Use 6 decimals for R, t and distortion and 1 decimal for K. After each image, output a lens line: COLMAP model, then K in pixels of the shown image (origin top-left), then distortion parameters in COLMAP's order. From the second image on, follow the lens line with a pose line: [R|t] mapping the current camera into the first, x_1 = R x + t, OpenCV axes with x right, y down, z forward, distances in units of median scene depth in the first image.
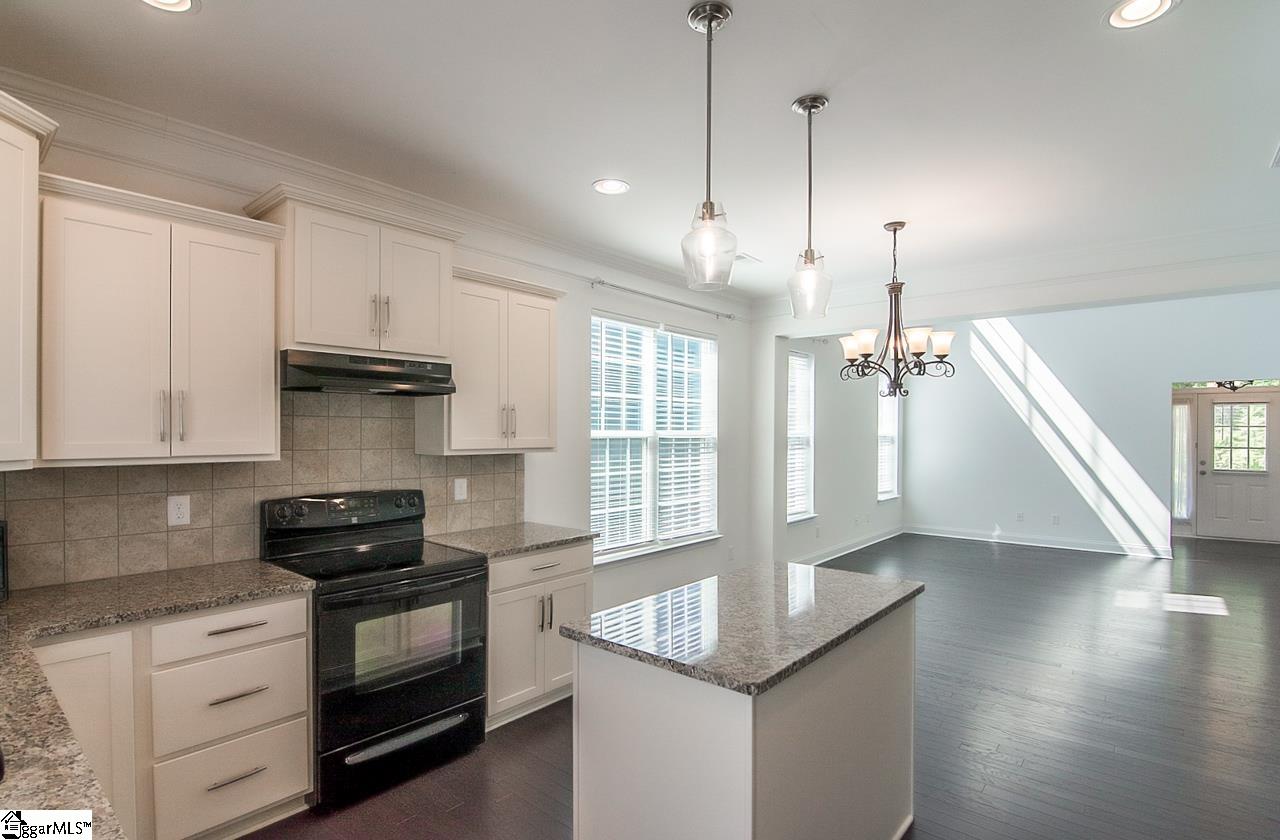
lens RADIAL K [[638.6, 0, 638.0], [0, 638.6, 430.6], [0, 0, 1]] dist [-0.017683, -0.000754]
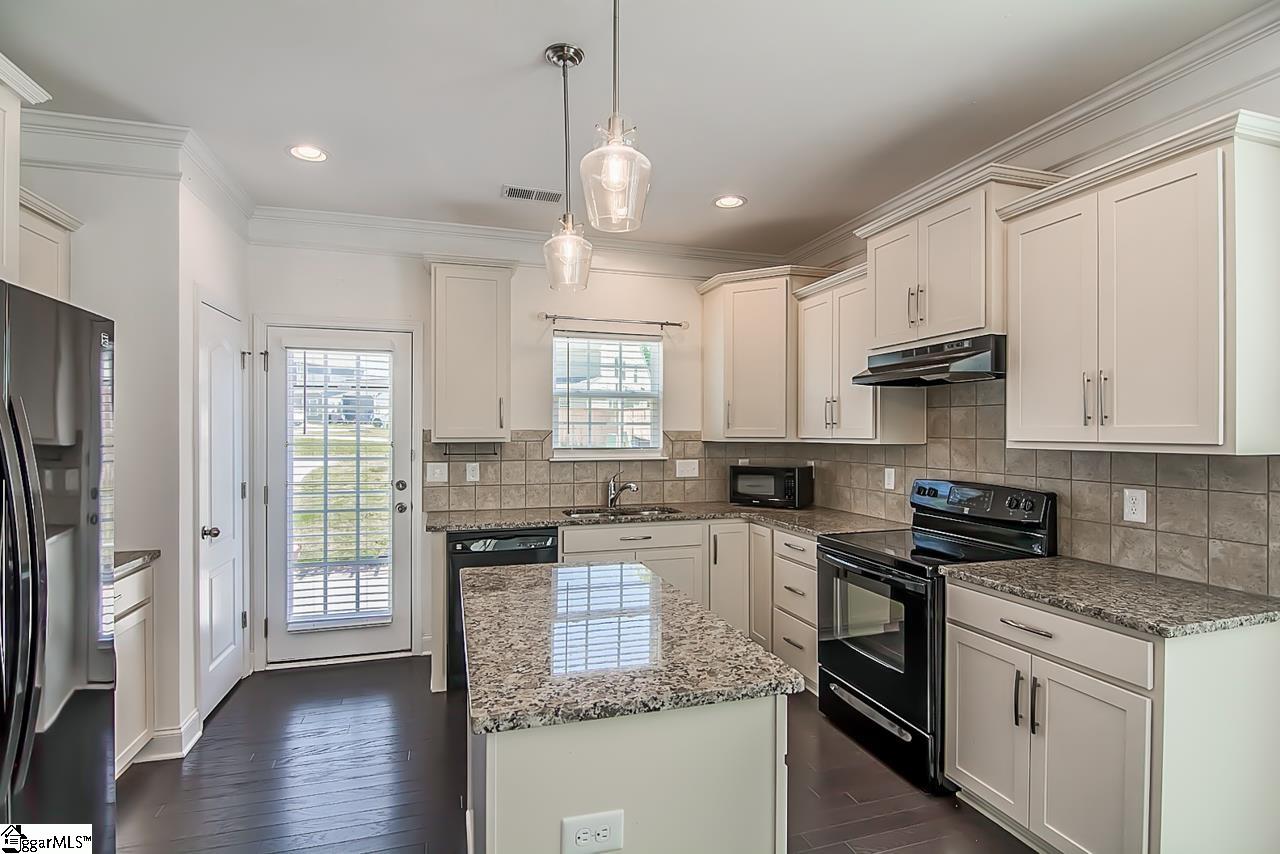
lens RADIAL K [[638.6, 0, 648.6], [0, 638.6, 433.6], [0, 0, 1]] dist [-0.017683, -0.000754]
pose [[-0.547940, -0.003465, -0.836510, 0.415820], [-0.002711, 0.999994, -0.002366, 0.016660], [0.836513, 0.000972, -0.547946, 0.731096]]
